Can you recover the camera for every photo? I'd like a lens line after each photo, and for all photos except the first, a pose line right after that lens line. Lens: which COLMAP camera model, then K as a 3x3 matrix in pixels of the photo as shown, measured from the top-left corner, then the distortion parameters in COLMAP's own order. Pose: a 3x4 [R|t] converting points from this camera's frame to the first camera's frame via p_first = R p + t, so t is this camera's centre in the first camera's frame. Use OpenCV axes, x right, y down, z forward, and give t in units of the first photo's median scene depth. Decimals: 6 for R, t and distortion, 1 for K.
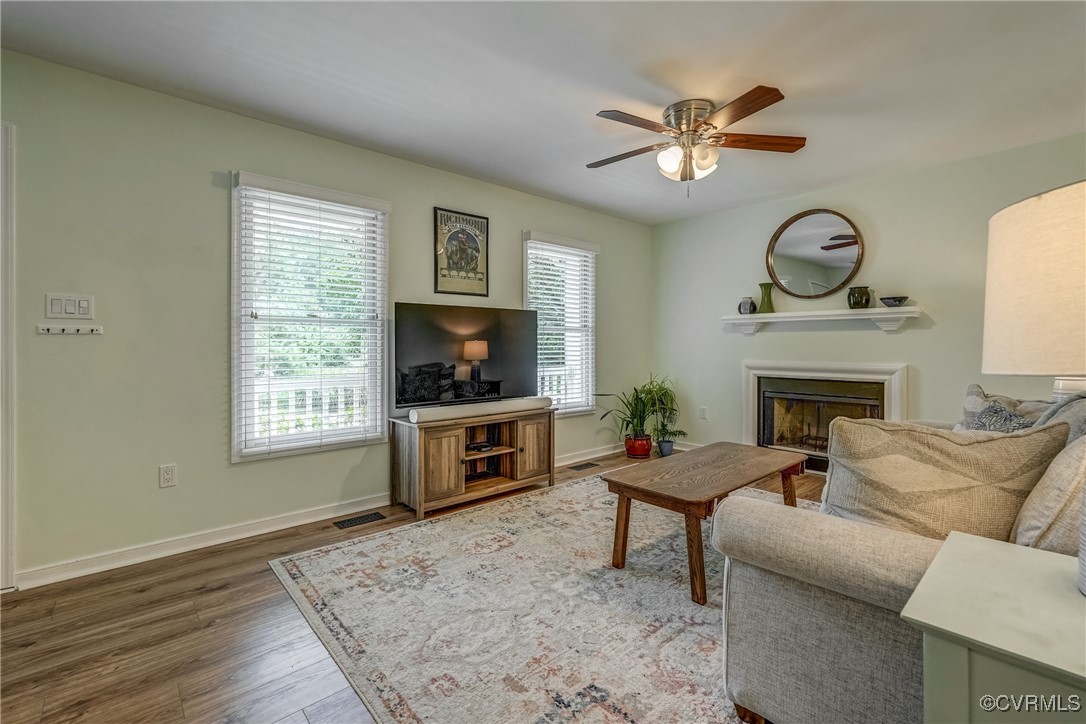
lens RADIAL K [[488.1, 0, 545.3], [0, 488.1, 350.3], [0, 0, 1]] dist [-0.017799, 0.008130]
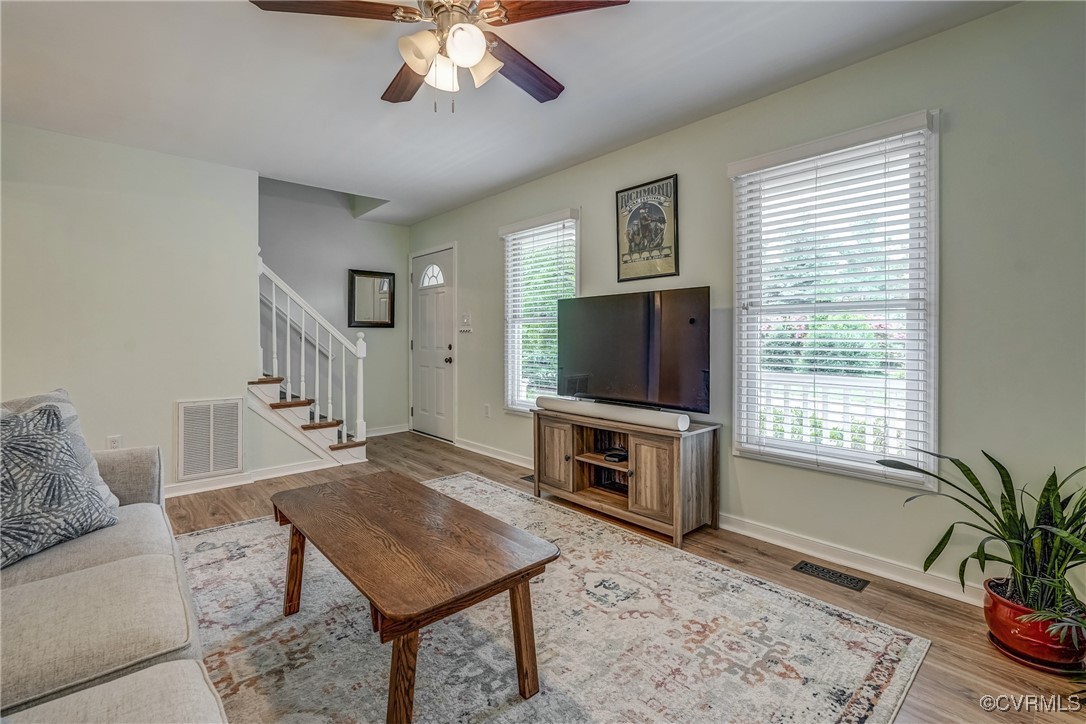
lens RADIAL K [[488.1, 0, 539.6], [0, 488.1, 338.3], [0, 0, 1]] dist [-0.017799, 0.008130]
pose [[-0.013855, 0.003011, -0.999899, 0.754110], [-0.006618, 0.999973, 0.003103, -0.011870], [0.999882, 0.006660, -0.013835, 0.901289]]
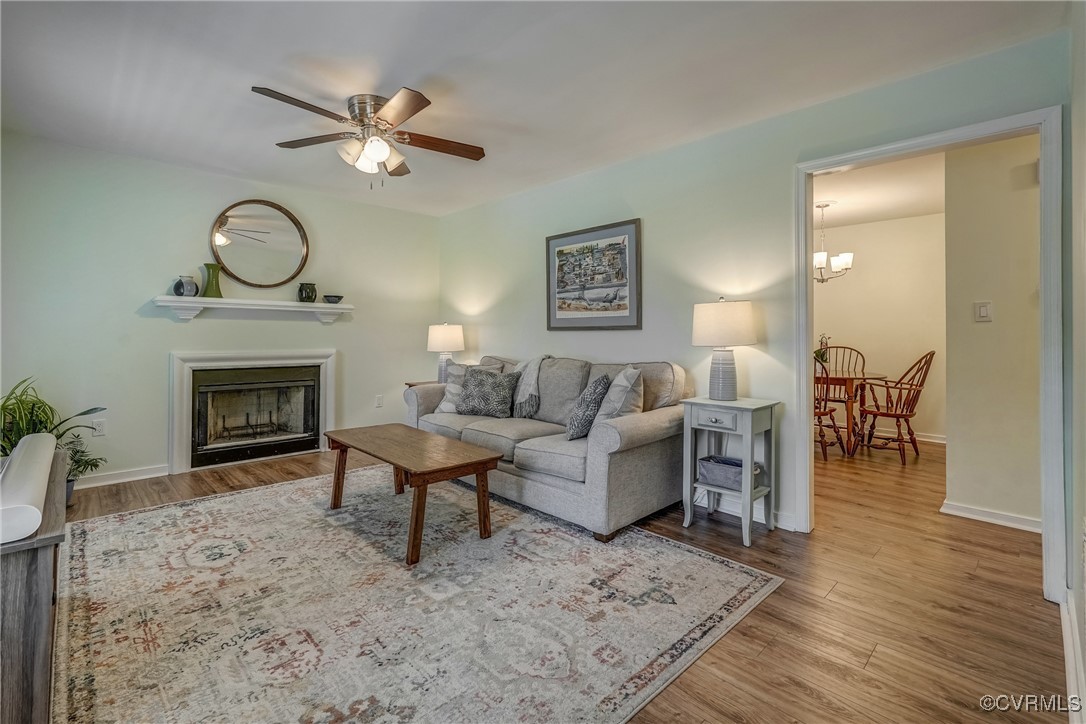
lens RADIAL K [[488.1, 0, 546.5], [0, 488.1, 334.7], [0, 0, 1]] dist [-0.017799, 0.008130]
pose [[-0.042495, 0.000918, 0.999096, -0.584171], [0.003639, 0.999993, -0.000764, -0.007227], [-0.999090, 0.003604, -0.042498, 0.539497]]
